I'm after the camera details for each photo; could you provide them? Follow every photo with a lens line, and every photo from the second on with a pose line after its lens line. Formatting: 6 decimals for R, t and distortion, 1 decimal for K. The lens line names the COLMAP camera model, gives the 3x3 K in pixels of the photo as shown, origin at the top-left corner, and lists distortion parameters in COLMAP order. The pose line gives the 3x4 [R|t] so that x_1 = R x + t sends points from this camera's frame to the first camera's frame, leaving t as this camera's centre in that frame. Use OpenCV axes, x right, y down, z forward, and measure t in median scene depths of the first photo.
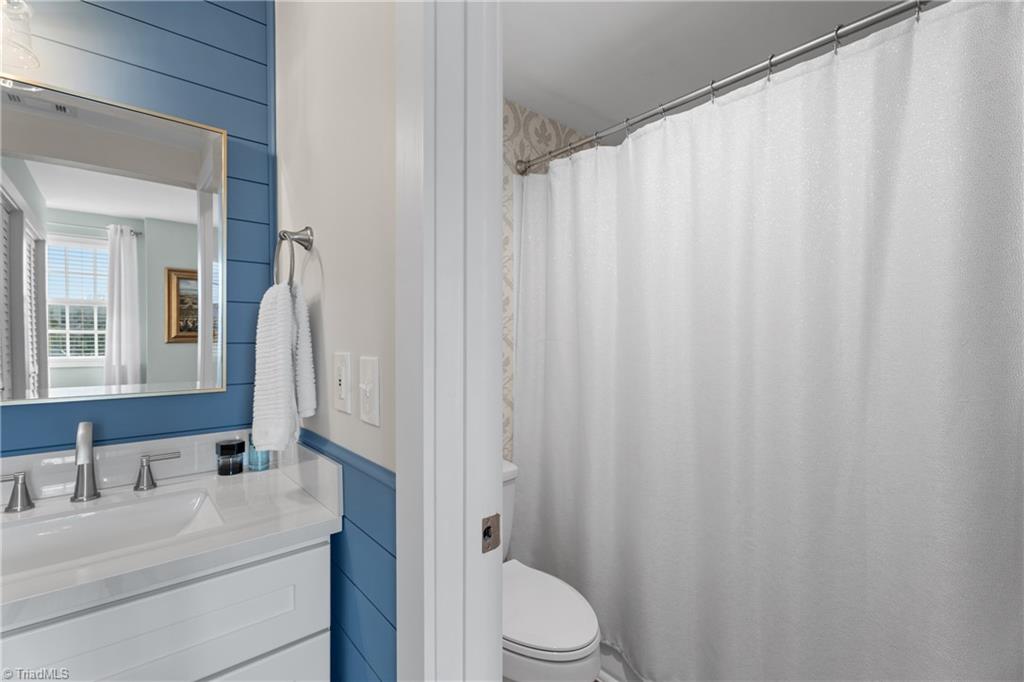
lens RADIAL K [[458.7, 0, 510.8], [0, 458.7, 335.2], [0, 0, 1]] dist [-0.000128, -0.000477]
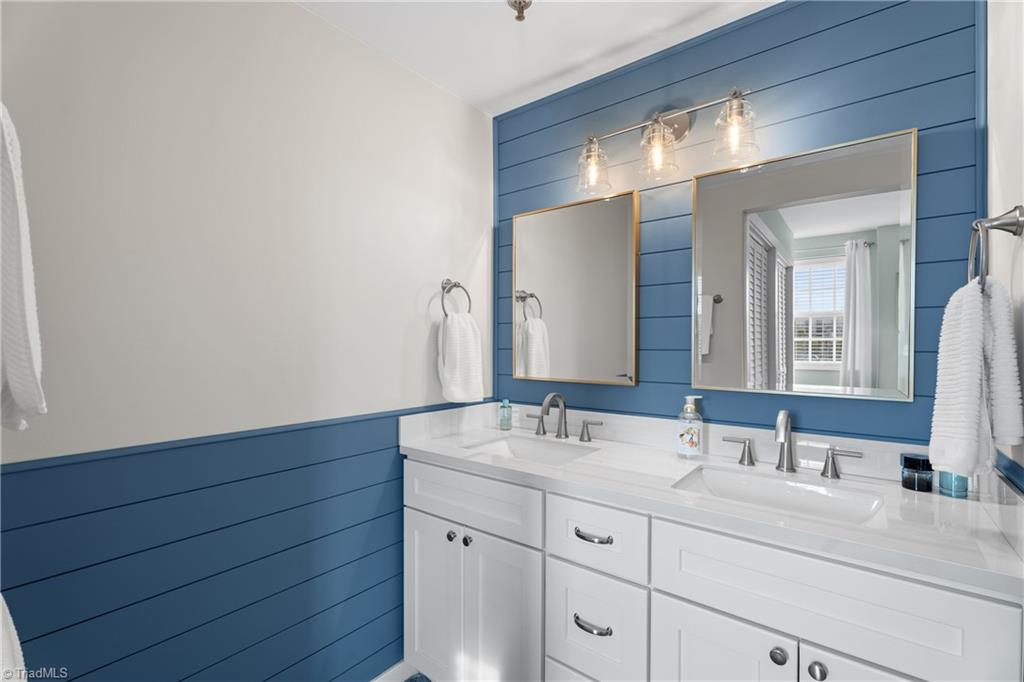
lens RADIAL K [[451.2, 0, 510.9], [0, 451.2, 345.3], [0, 0, 1]] dist [-0.000814, -0.000407]
pose [[0.205657, 0.006063, -0.978605, 0.110183], [-0.000066, 0.999981, 0.006181, -0.001455], [0.978624, -0.001206, 0.205653, -0.009214]]
